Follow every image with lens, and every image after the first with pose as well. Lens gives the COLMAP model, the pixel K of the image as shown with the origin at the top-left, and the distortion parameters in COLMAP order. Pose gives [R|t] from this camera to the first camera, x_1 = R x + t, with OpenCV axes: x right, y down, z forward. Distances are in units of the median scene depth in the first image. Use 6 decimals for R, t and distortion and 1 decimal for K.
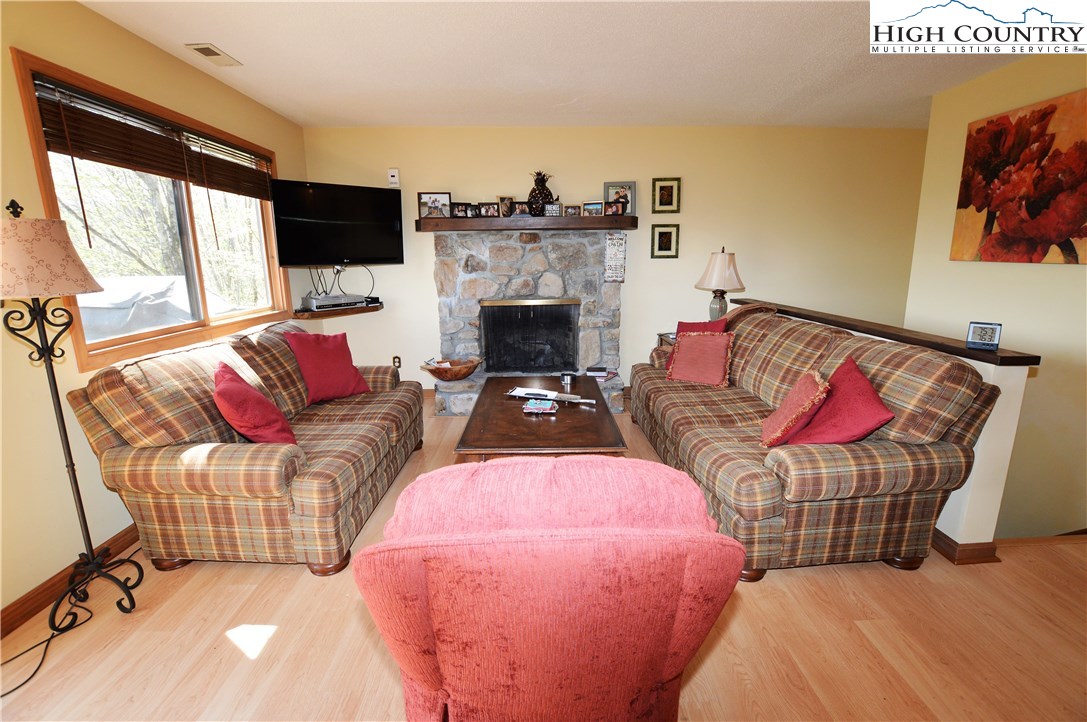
lens RADIAL K [[496.5, 0, 543.5], [0, 496.5, 362.9], [0, 0, 1]] dist [-0.000674, 0.000043]
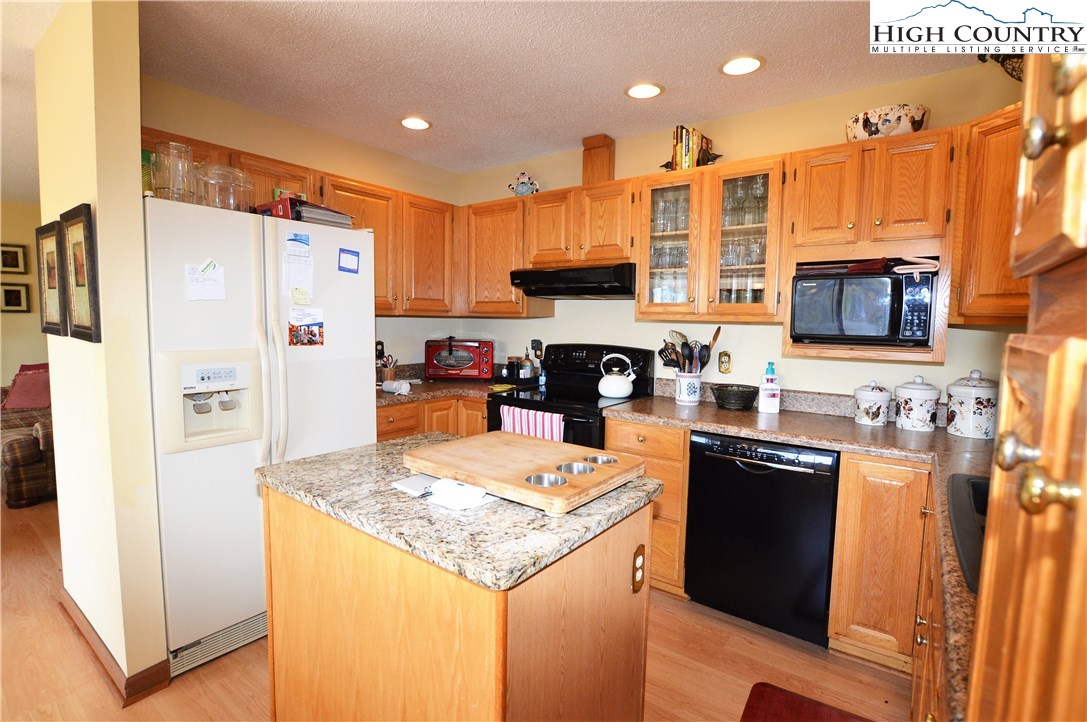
lens RADIAL K [[500.5, 0, 543.6], [0, 500.5, 360.1], [0, 0, 1]] dist [-0.001201, -0.000084]
pose [[0.618169, -0.045421, 0.784732, 0.092581], [0.142560, 0.988251, -0.055101, 0.133523], [-0.773010, 0.145933, 0.617381, -0.632478]]
